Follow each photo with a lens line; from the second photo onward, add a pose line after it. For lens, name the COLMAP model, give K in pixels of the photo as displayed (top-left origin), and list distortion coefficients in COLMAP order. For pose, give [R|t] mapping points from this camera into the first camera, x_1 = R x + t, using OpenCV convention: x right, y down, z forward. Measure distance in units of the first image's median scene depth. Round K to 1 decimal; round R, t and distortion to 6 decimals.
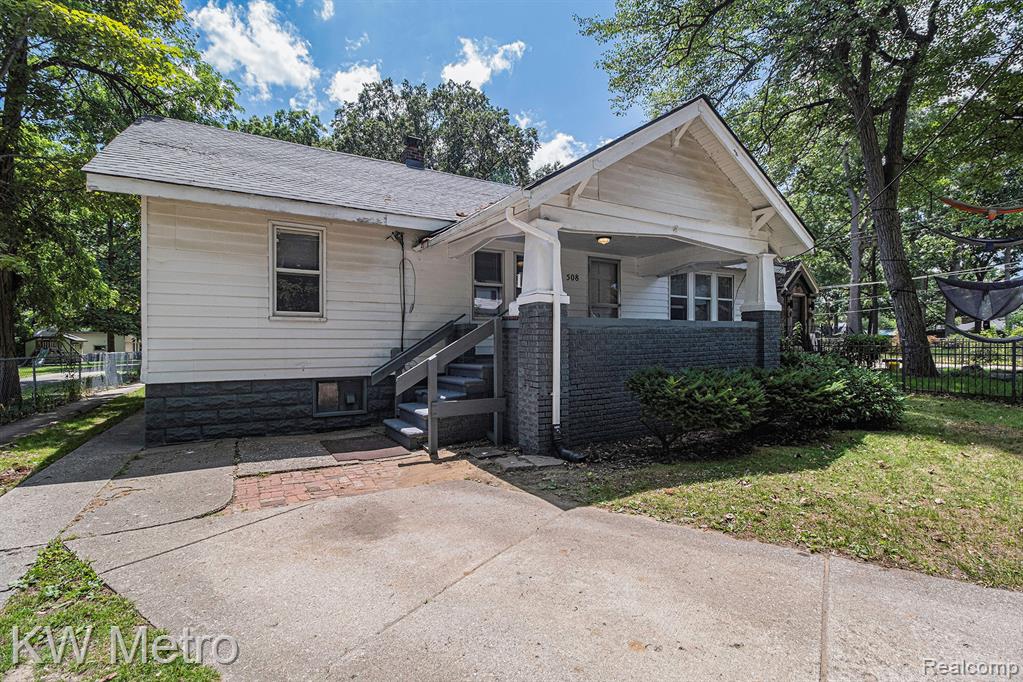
lens RADIAL K [[459.8, 0, 514.4], [0, 459.8, 344.3], [0, 0, 1]] dist [-0.022013, -0.000756]
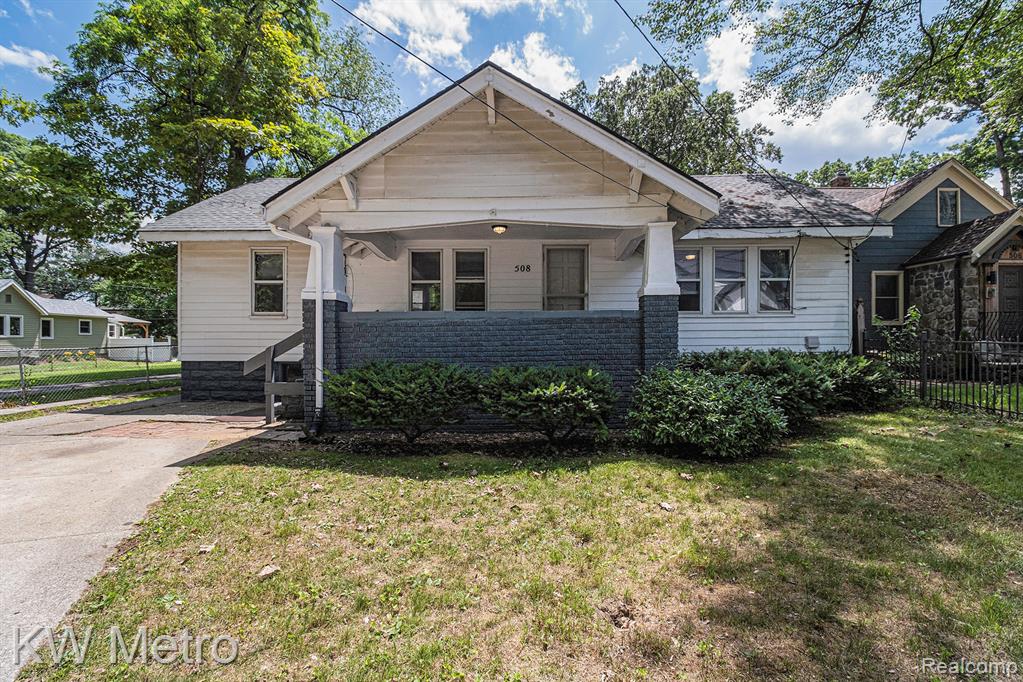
lens RADIAL K [[459.8, 0, 516.2], [0, 459.8, 337.9], [0, 0, 1]] dist [-0.022013, -0.000756]
pose [[0.853769, 0.005496, -0.520623, 0.878158], [-0.005643, 0.999983, 0.001303, -0.000309], [0.520622, 0.001826, 0.853786, 0.237274]]
